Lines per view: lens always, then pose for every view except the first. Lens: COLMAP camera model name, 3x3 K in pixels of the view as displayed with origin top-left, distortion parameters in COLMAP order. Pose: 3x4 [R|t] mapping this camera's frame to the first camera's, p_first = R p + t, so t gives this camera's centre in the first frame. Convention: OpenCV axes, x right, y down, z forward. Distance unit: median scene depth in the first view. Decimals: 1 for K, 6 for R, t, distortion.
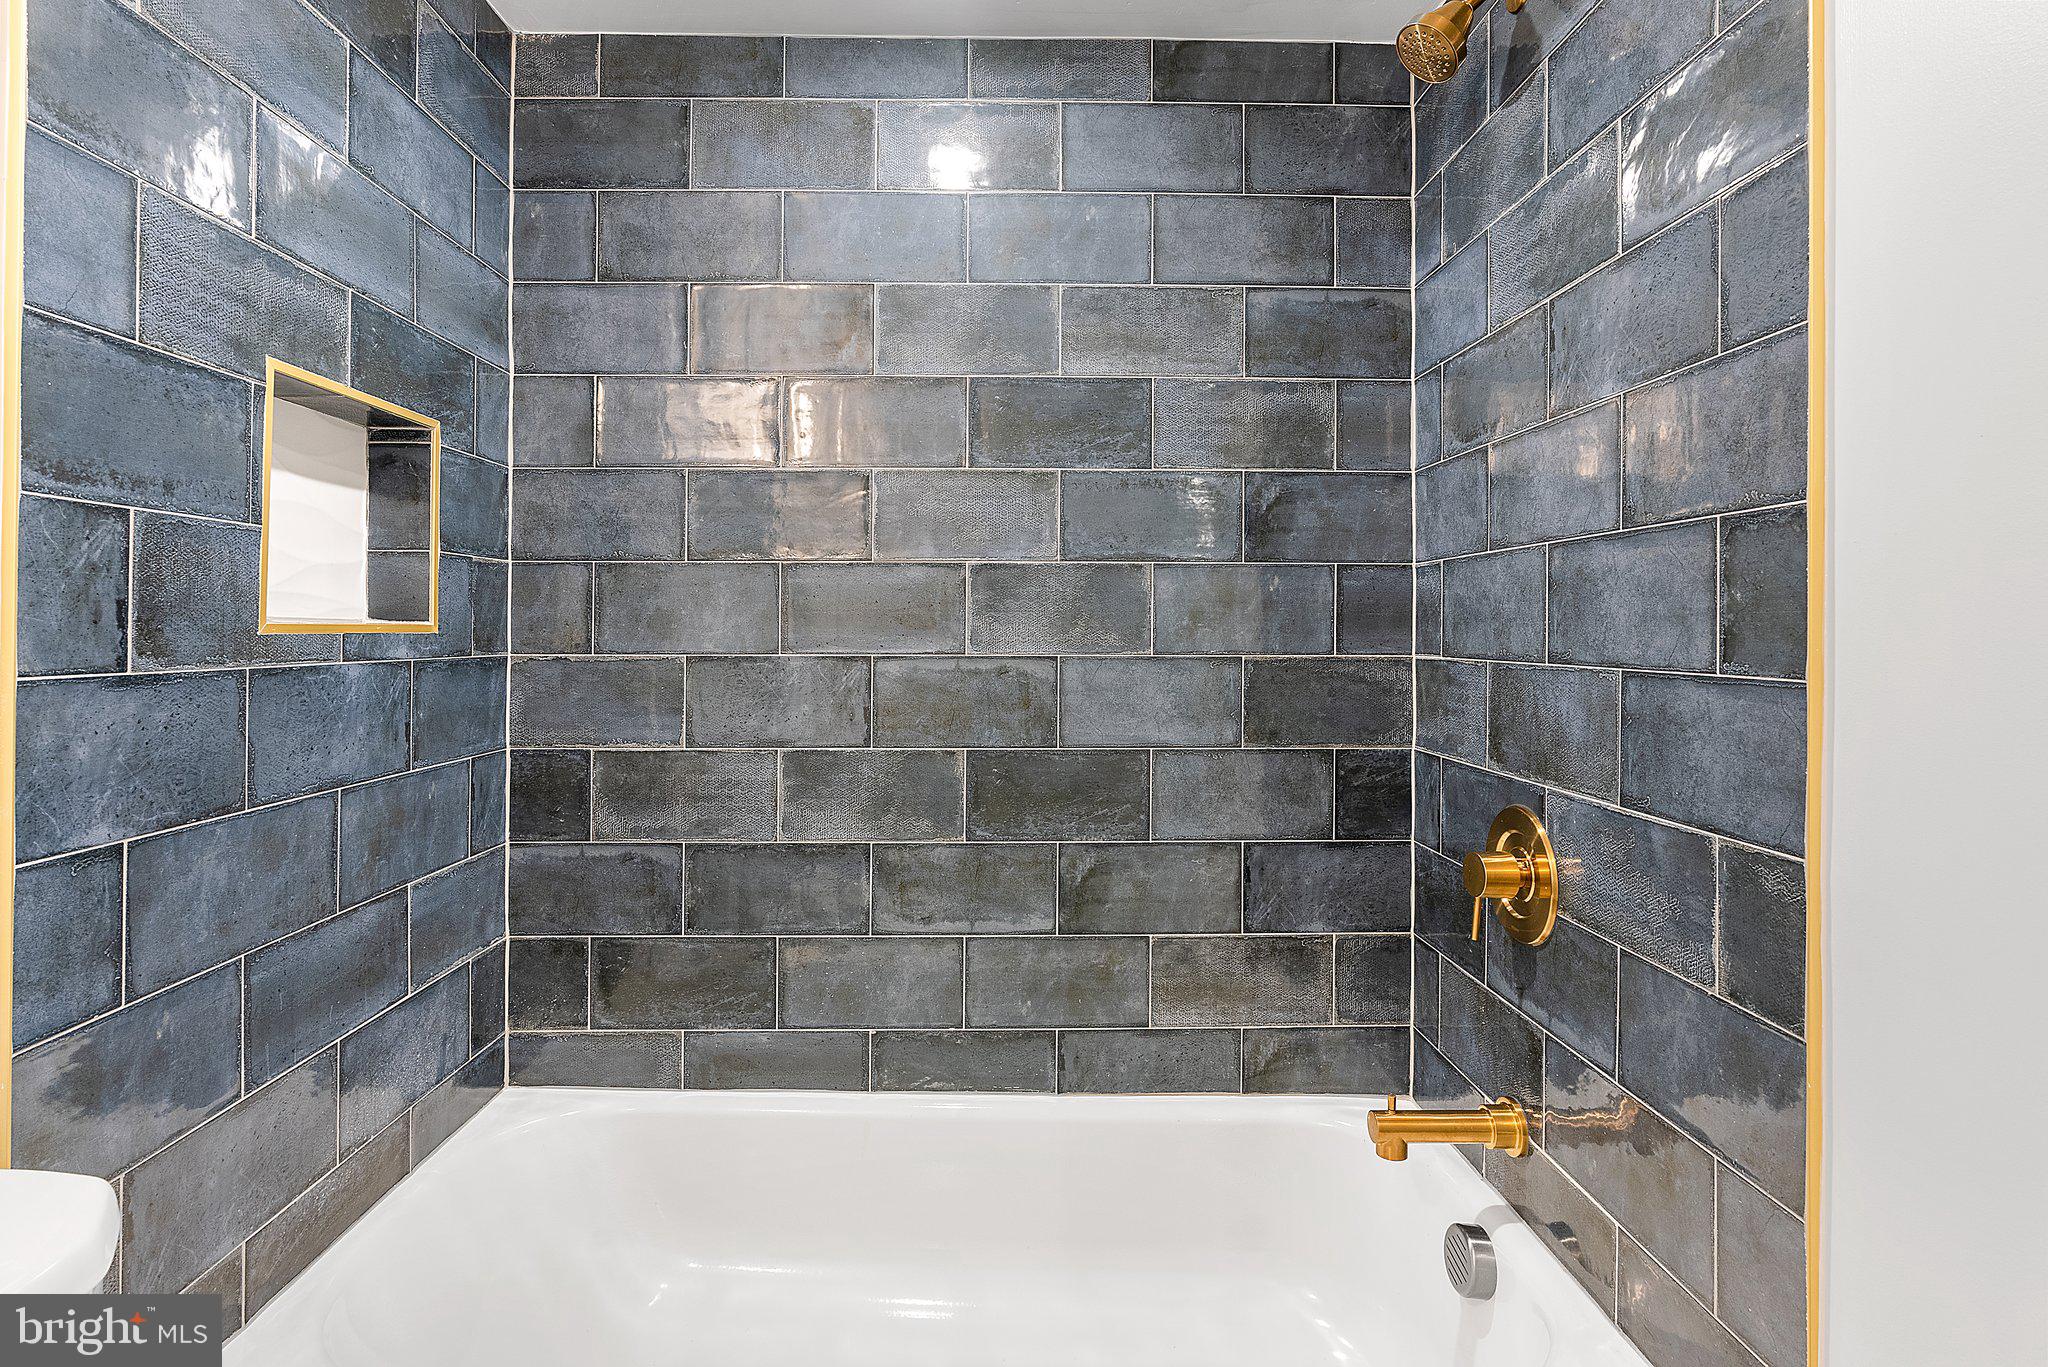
lens RADIAL K [[1013.5, 0, 1009.6], [0, 1013.5, 629.5], [0, 0, 1]] dist [-0.004280, 0.000995]
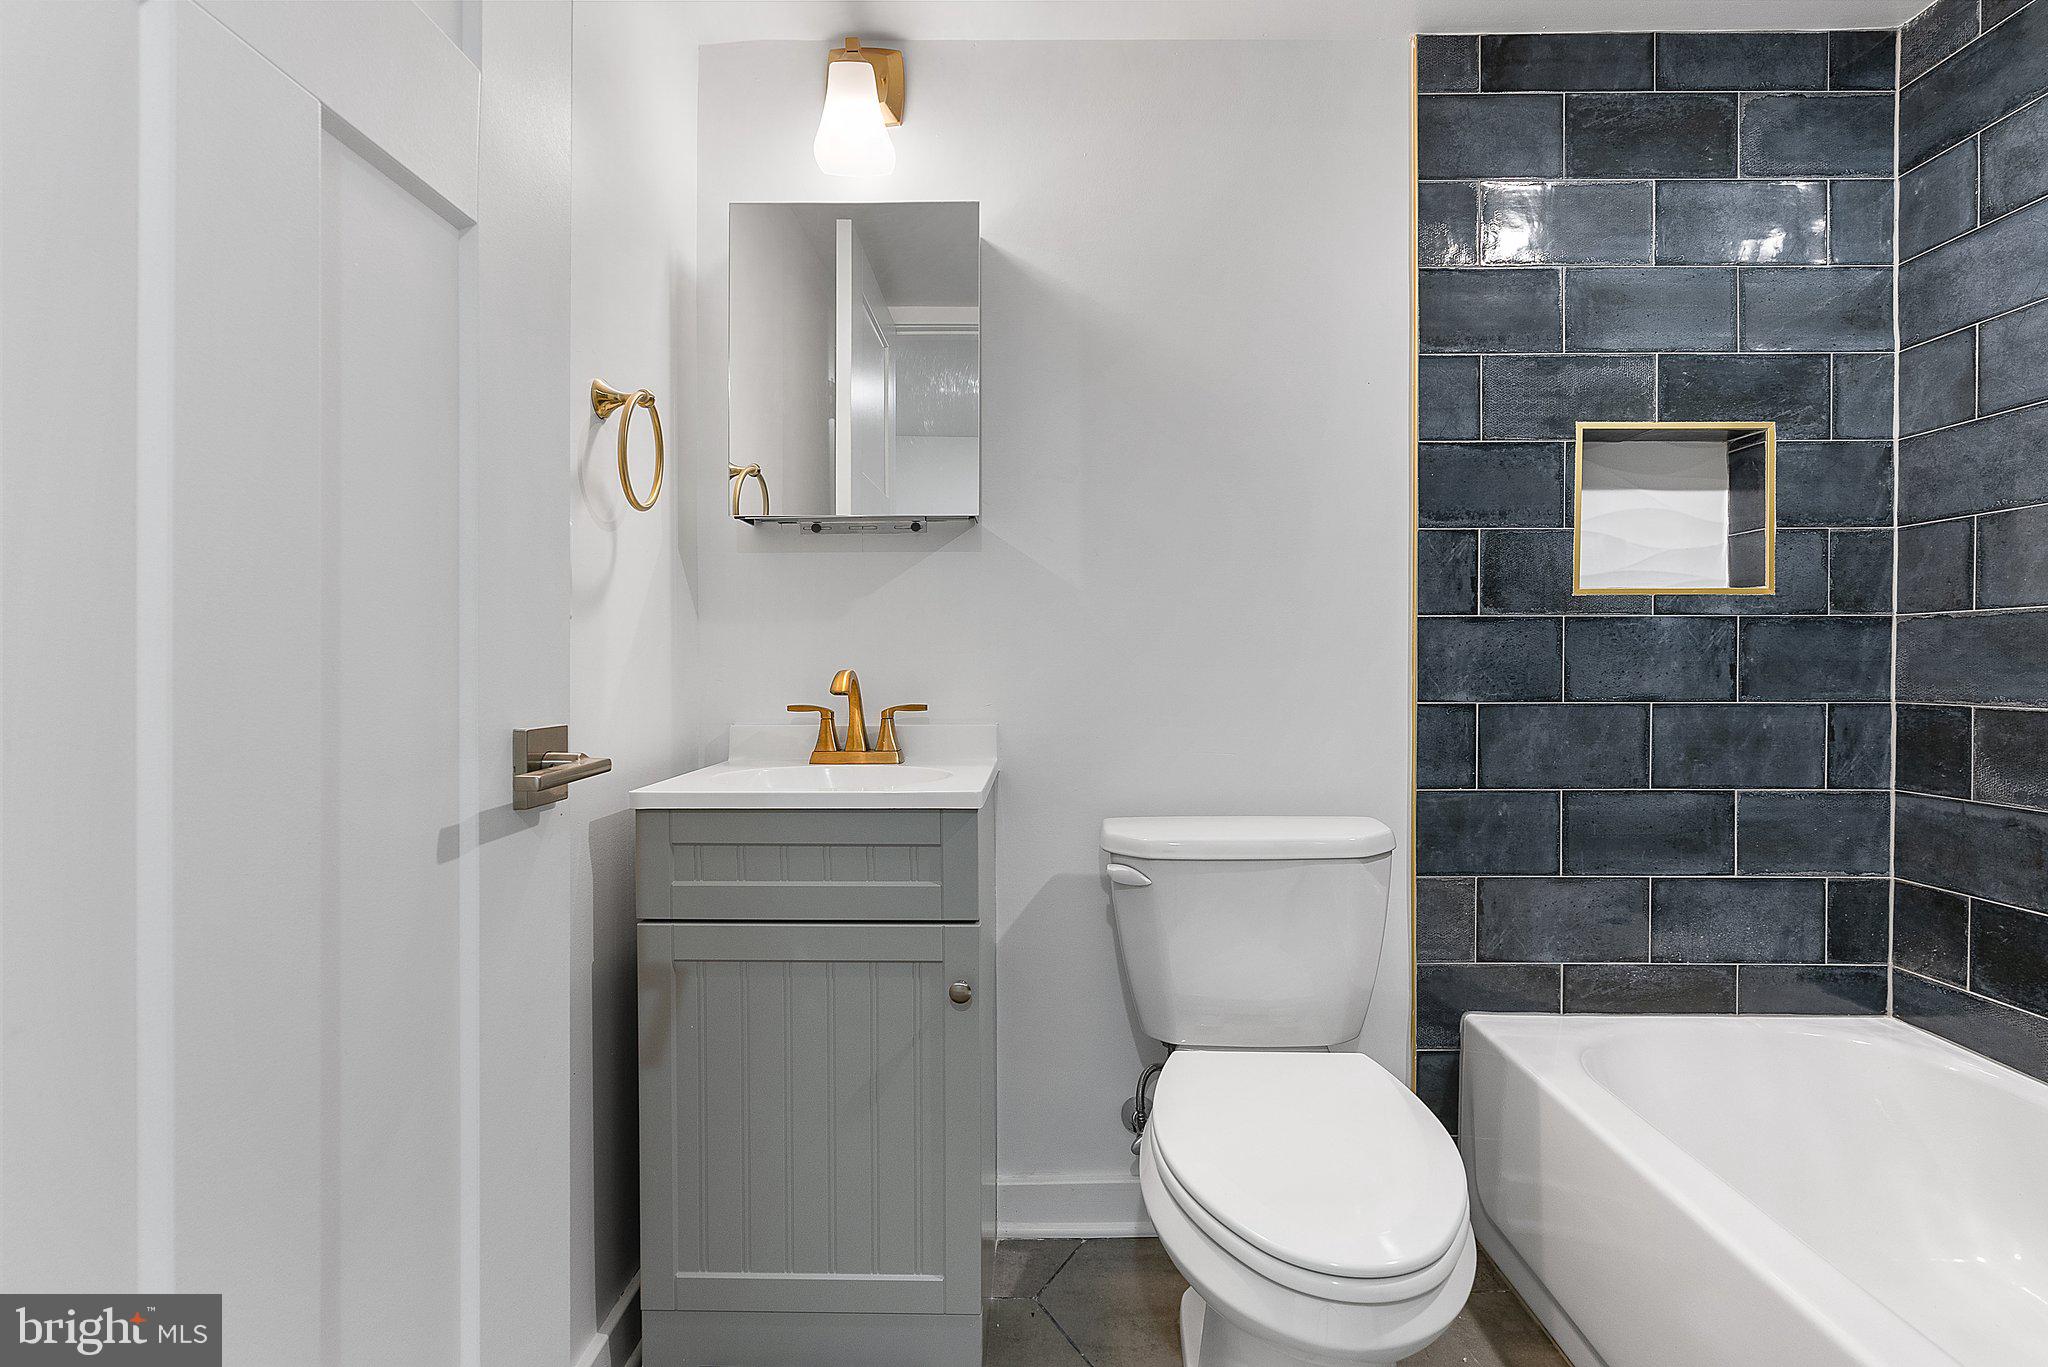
lens RADIAL K [[935.0, 0, 1025.2], [0, 935.0, 673.7], [0, 0, 1]] dist [-0.005825, 0.001991]
pose [[-0.018702, 0.006335, -0.999805, 0.590263], [0.003032, 0.999976, 0.006280, 0.090563], [0.999821, -0.002914, -0.018721, 0.114479]]
